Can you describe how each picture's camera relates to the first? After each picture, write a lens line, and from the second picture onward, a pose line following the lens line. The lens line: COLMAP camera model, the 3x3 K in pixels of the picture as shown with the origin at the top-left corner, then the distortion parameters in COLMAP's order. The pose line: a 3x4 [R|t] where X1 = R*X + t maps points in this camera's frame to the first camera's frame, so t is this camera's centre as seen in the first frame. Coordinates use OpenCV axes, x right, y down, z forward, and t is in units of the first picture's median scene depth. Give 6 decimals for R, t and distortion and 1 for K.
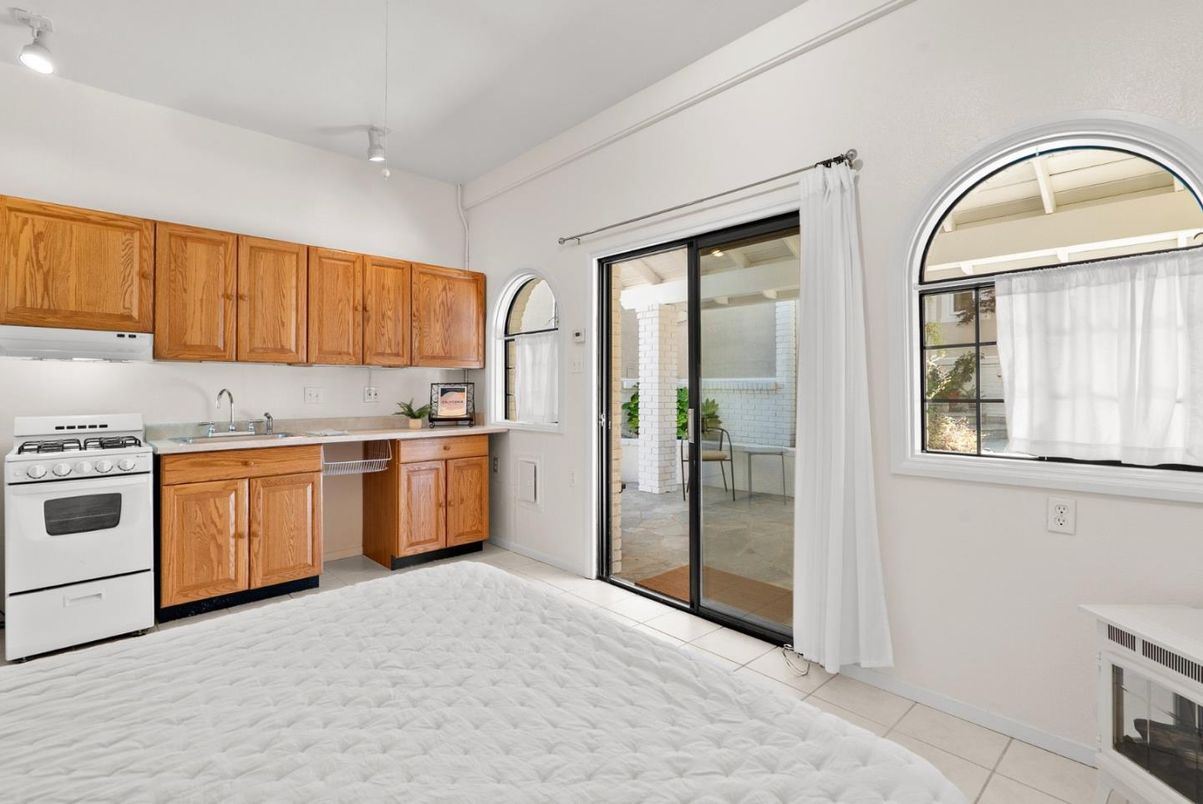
lens RADIAL K [[558.3, 0, 600.1], [0, 558.3, 390.3], [0, 0, 1]] dist [-0.002847, 0.001504]
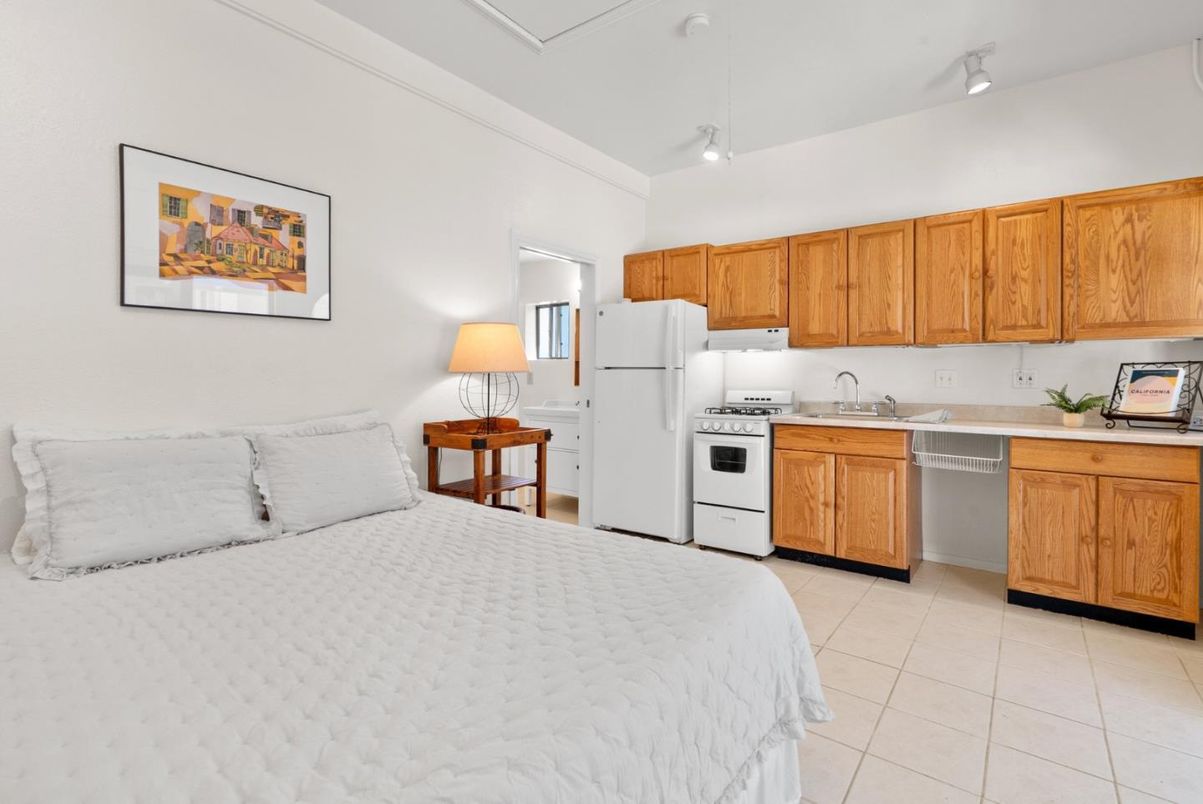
lens RADIAL K [[558.3, 0, 604.2], [0, 558.3, 379.9], [0, 0, 1]] dist [-0.002847, 0.001504]
pose [[0.183305, 0.013146, -0.982968, 0.325332], [-0.002193, 0.999914, 0.012964, 0.000783], [0.983054, -0.000220, 0.183318, 0.335120]]
